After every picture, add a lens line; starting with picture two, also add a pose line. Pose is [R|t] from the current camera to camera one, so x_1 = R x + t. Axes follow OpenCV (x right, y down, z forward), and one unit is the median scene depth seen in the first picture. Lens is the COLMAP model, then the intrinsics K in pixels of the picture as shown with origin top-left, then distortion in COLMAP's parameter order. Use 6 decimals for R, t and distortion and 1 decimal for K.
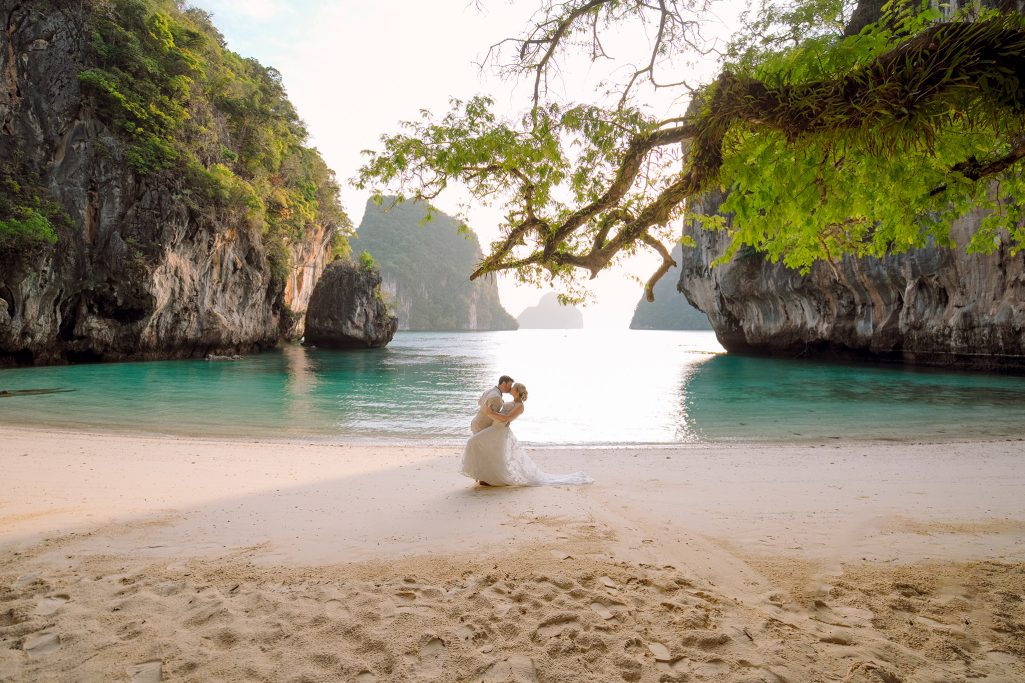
lens RADIAL K [[468.1, 0, 514.3], [0, 468.1, 339.4], [0, 0, 1]] dist [0.006513, -0.001561]
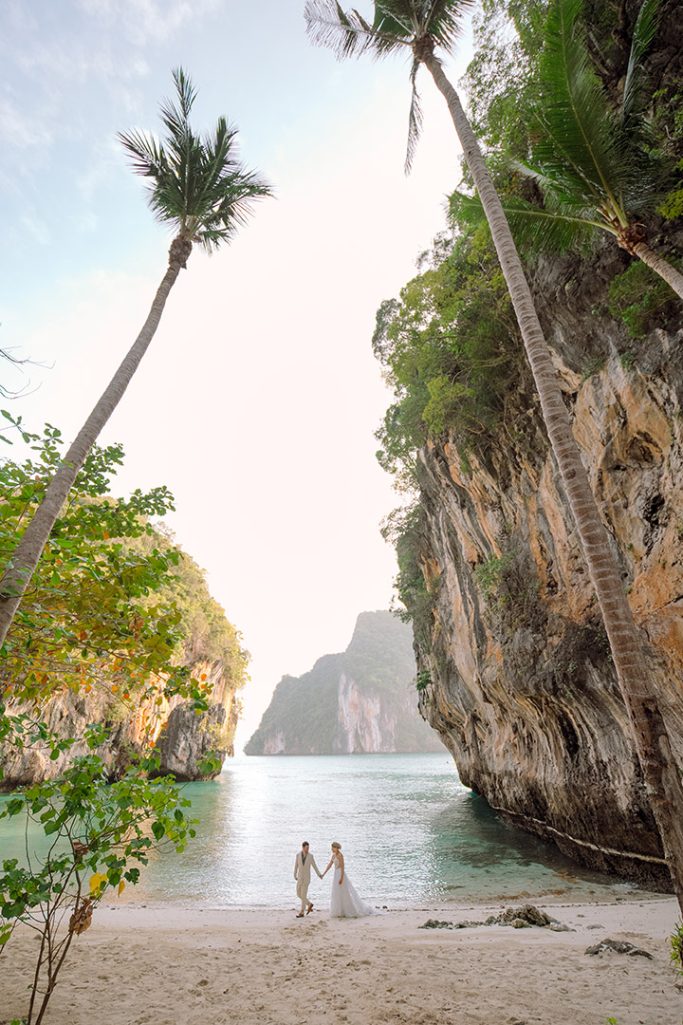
lens RADIAL K [[468.1, 0, 341.2], [0, 468.1, 517.5], [0, 0, 1]] dist [0.006513, -0.001561]
pose [[0.937611, -0.168604, -0.304069, 0.728378], [0.008373, 0.885247, -0.465045, -0.027085], [0.347585, 0.433486, 0.831429, -0.091769]]
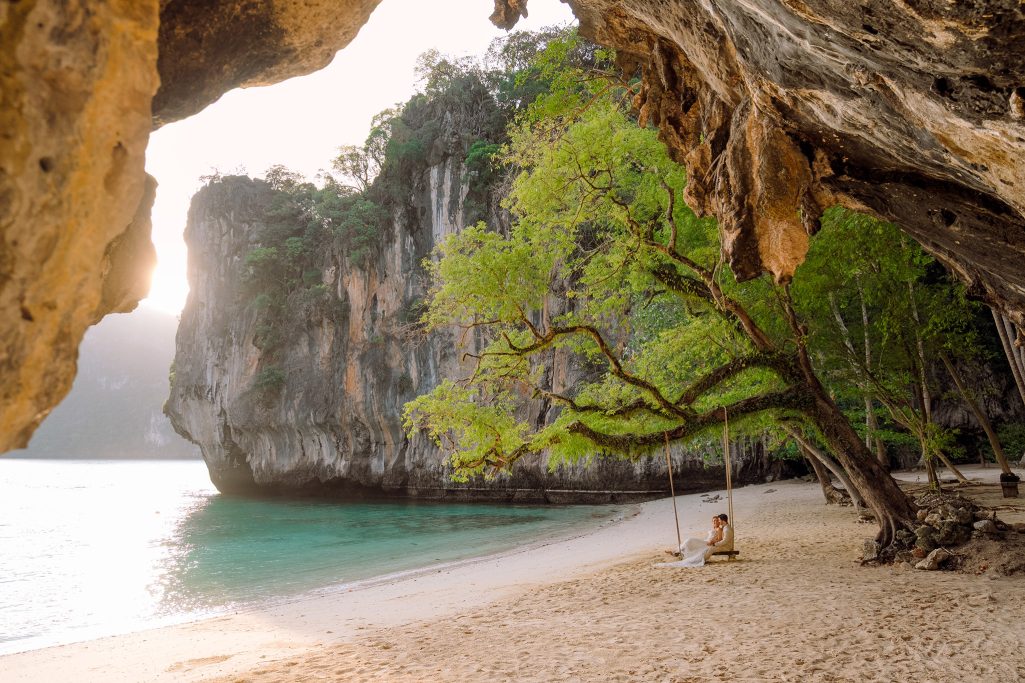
lens RADIAL K [[649.3, 0, 508.7], [0, 649.3, 346.6], [0, 0, 1]] dist [0.011685, -0.002309]
pose [[0.578155, 0.137438, 0.804269, -0.237403], [0.015375, 0.983701, -0.179152, -0.018030], [-0.815782, 0.115943, 0.566618, -0.071665]]
